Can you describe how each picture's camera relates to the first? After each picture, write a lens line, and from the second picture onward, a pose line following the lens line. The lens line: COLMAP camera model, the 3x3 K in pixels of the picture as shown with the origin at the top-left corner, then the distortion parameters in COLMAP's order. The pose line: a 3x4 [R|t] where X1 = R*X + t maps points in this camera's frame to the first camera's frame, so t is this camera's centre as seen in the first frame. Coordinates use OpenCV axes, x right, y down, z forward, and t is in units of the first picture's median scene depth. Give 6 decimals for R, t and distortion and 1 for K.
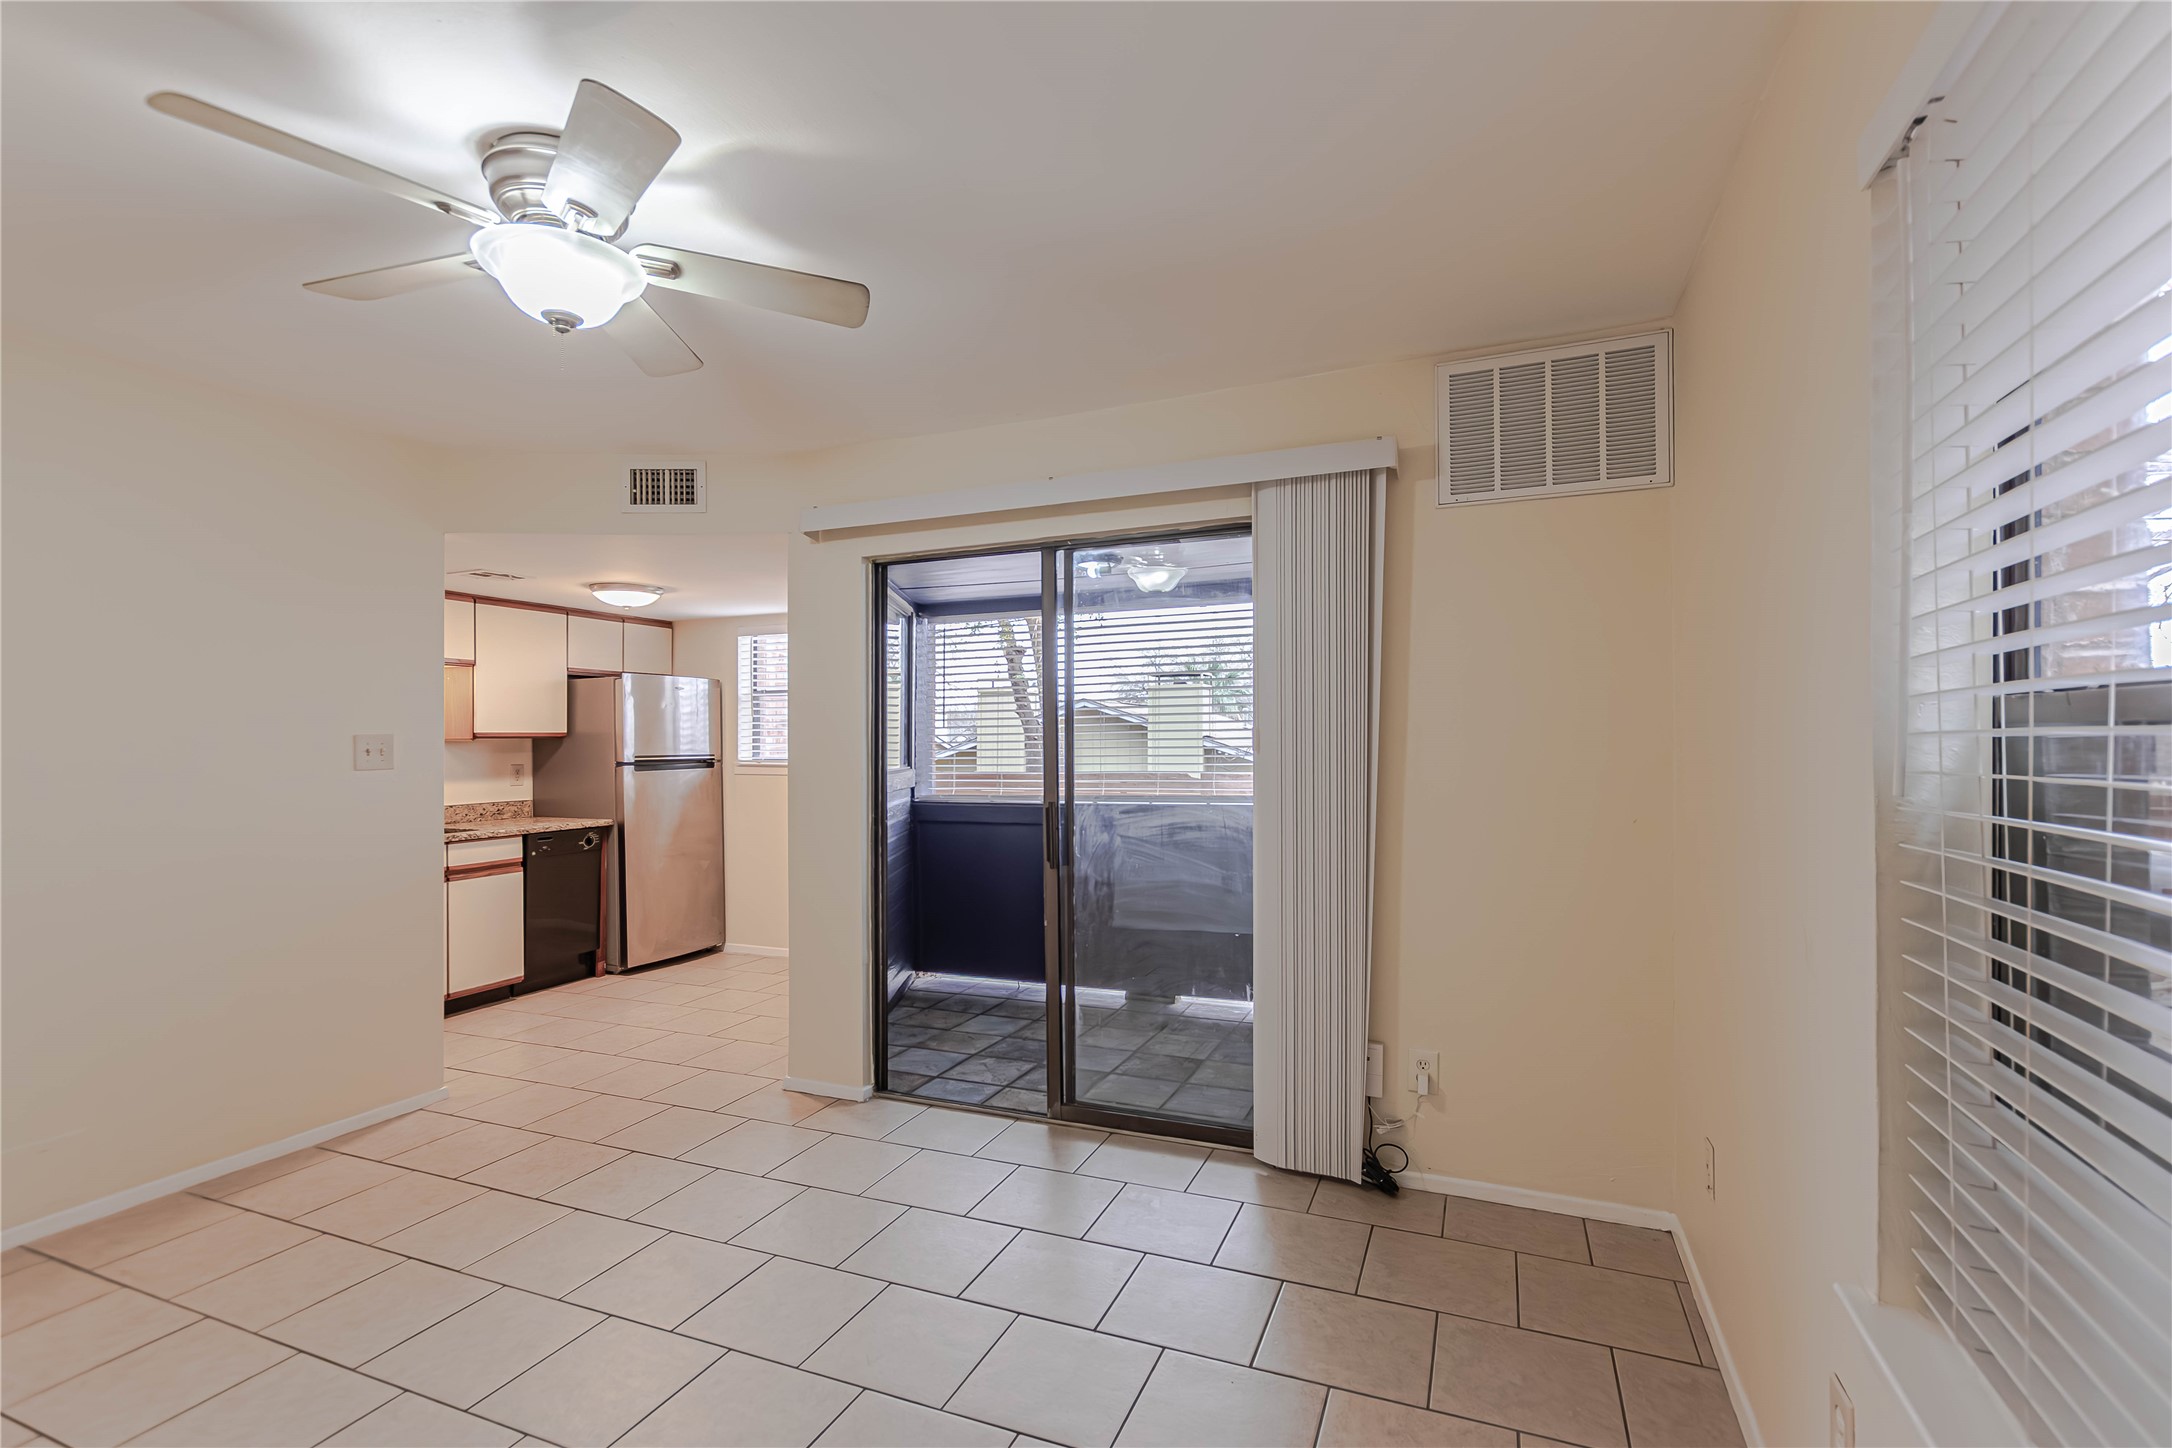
lens RADIAL K [[982.8, 0, 1086.0], [0, 982.8, 724.0], [0, 0, 1]] dist [0.000075, -0.000022]
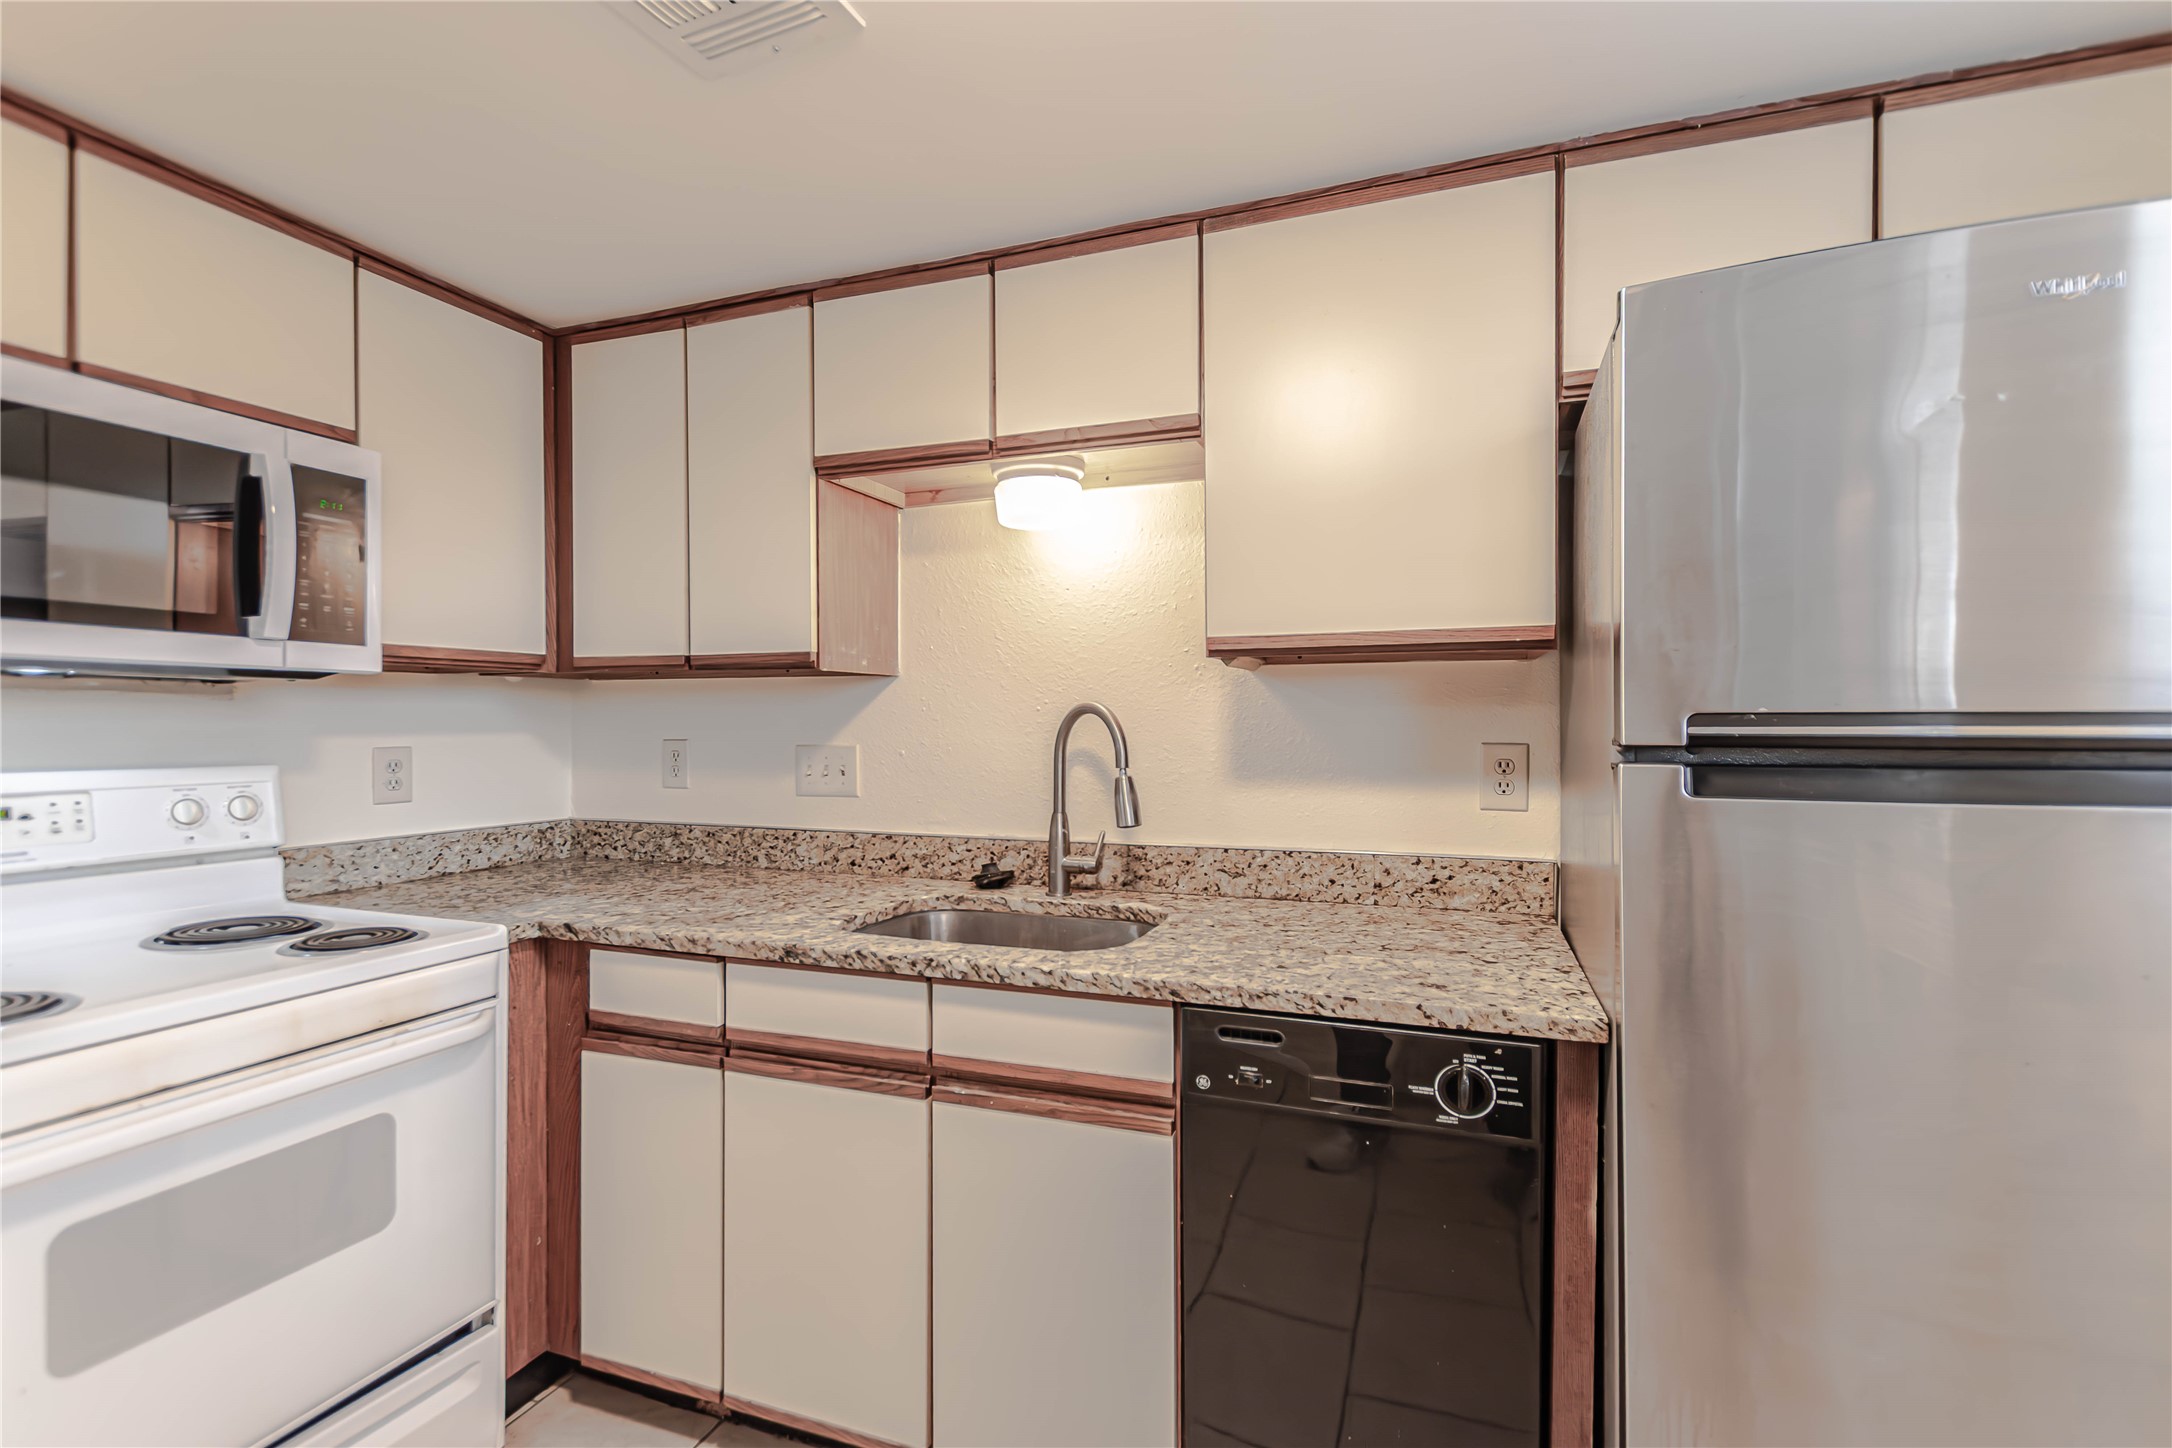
lens RADIAL K [[982.8, 0, 1086.0], [0, 982.8, 724.0], [0, 0, 1]] dist [0.000075, -0.000022]
pose [[0.040457, 0.011002, -0.999121, -0.269541], [0.012859, 0.999851, 0.011530, 0.029252], [0.999099, -0.013314, 0.040310, 0.850772]]
